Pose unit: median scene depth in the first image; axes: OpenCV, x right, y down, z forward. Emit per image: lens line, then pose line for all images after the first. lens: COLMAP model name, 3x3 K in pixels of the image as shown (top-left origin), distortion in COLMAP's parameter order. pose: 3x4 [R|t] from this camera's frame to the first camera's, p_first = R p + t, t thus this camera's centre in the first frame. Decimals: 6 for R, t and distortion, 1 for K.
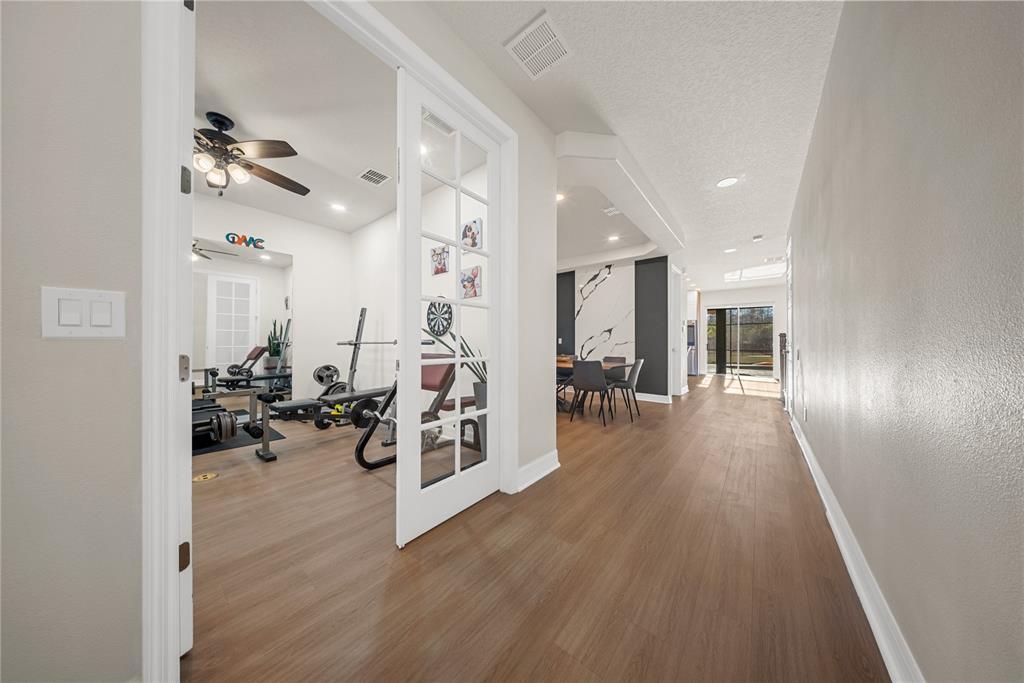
lens RADIAL K [[301.0, 0, 509.4], [0, 301.0, 339.7], [0, 0, 1]] dist [-0.000178, -0.000035]
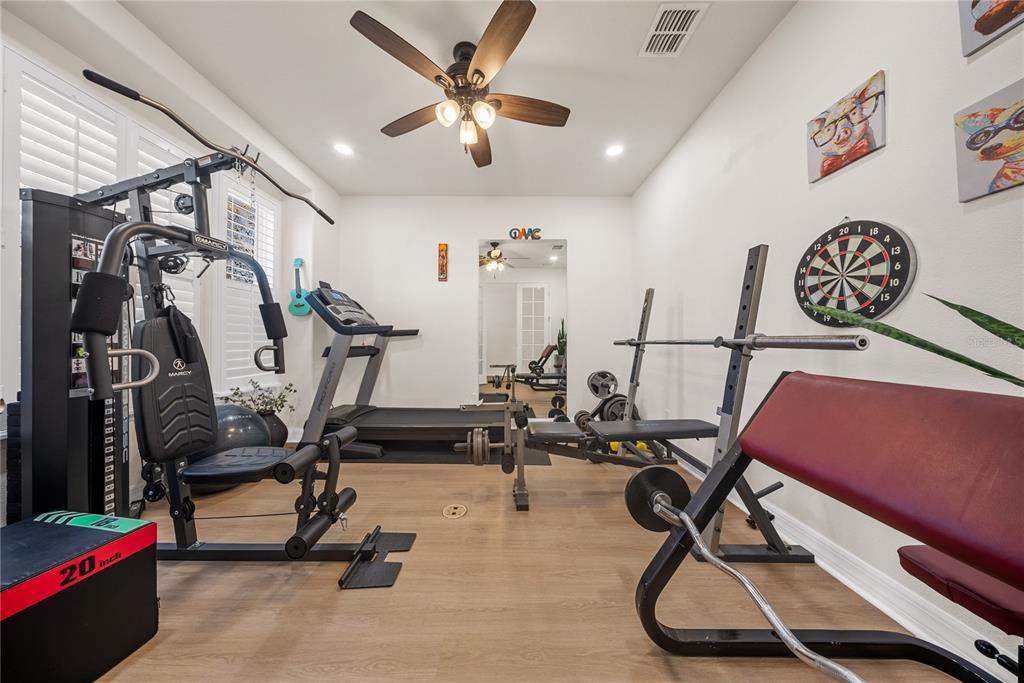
lens RADIAL K [[301.0, 0, 509.4], [0, 301.0, 339.7], [0, 0, 1]] dist [-0.000178, -0.000035]
pose [[0.636430, -0.002187, -0.771332, -0.203289], [0.005370, 0.999984, 0.001595, 0.002443], [0.771316, -0.005157, 0.636431, 0.405770]]
